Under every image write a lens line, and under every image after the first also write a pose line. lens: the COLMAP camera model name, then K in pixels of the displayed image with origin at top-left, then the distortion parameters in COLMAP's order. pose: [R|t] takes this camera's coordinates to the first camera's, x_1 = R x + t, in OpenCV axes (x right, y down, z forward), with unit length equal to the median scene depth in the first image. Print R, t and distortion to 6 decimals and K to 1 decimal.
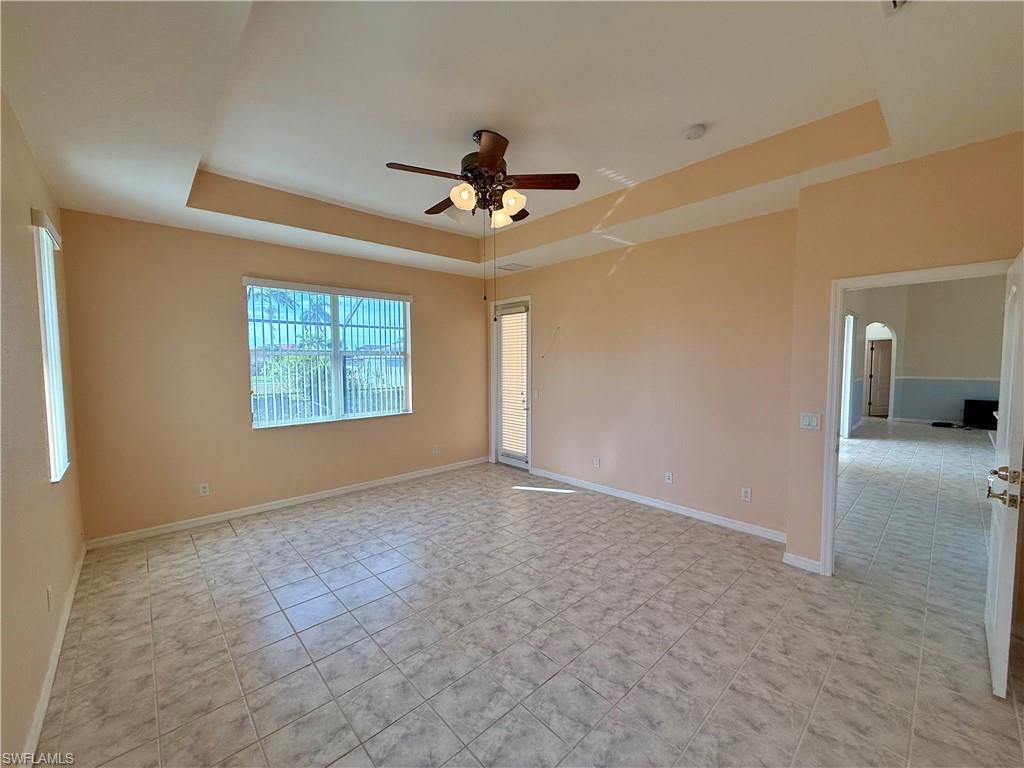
lens RADIAL K [[406.6, 0, 509.7], [0, 406.6, 384.7], [0, 0, 1]] dist [0.000639, -0.000112]
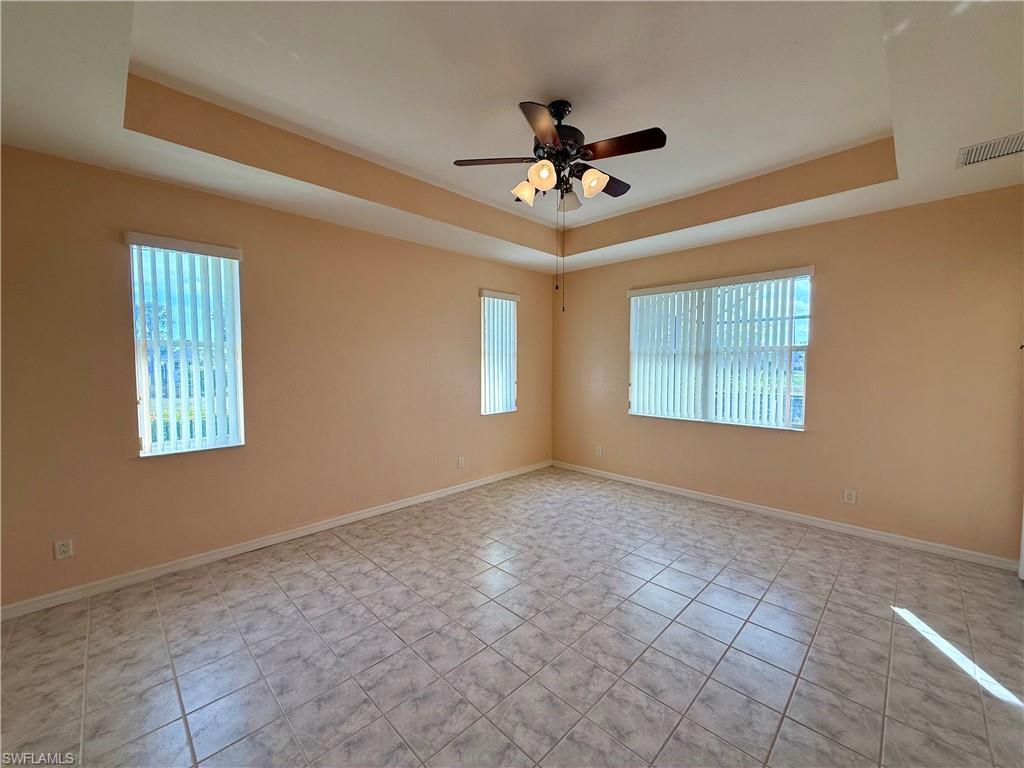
lens RADIAL K [[406.6, 0, 509.7], [0, 406.6, 384.7], [0, 0, 1]] dist [0.000639, -0.000112]
pose [[0.043413, 0.059307, -0.997295, 0.605566], [-0.060347, 0.996569, 0.056636, -0.028935], [0.997233, 0.057725, 0.046843, 0.614116]]
